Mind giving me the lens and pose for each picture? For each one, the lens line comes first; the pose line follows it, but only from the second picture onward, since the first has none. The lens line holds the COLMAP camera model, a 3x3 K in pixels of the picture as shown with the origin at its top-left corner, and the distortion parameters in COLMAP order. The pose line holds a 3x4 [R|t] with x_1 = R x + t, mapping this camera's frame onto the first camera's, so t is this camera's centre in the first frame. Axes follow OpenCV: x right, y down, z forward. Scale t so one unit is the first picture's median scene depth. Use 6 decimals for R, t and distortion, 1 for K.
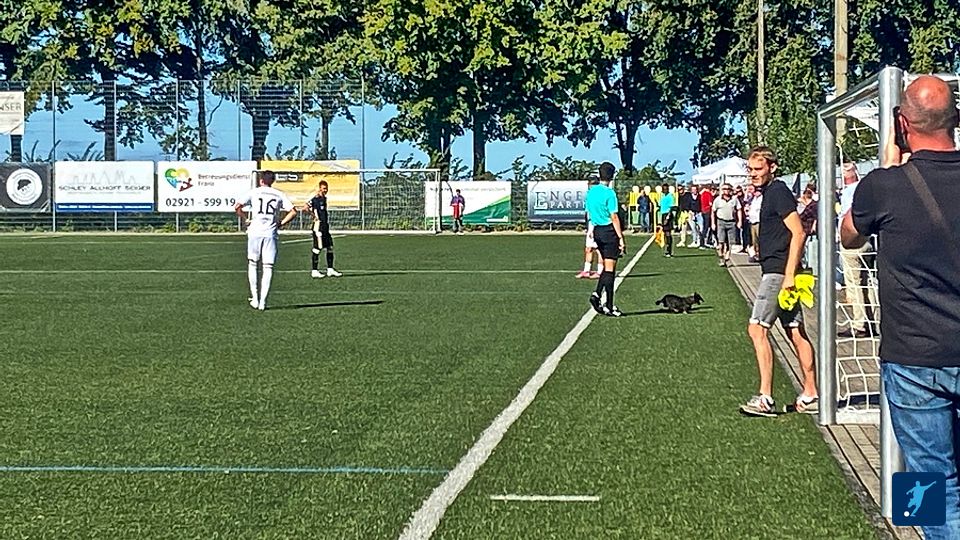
lens RADIAL K [[2332.0, 0, 475.2], [0, 2332.0, 274.9], [0, 0, 1]] dist [0.041711, 0.000000]
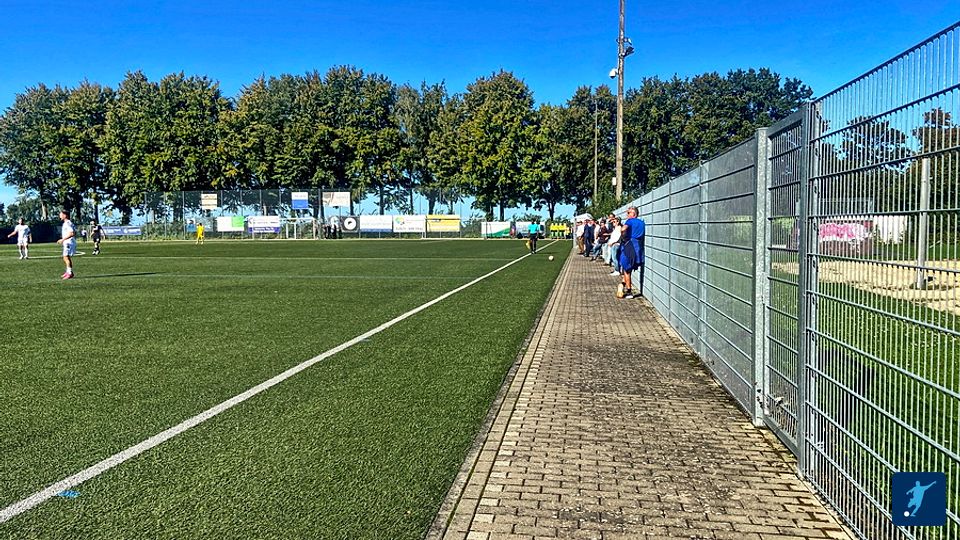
lens RADIAL K [[623.1, 0, 482.7], [0, 623.1, 264.6], [0, 0, 1]] dist [0.047195, -0.027747]
pose [[0.997590, 0.005187, -0.069187, 0.033150], [-0.003204, 0.999582, 0.028739, -0.008245], [0.069307, -0.028448, 0.997190, 0.194225]]
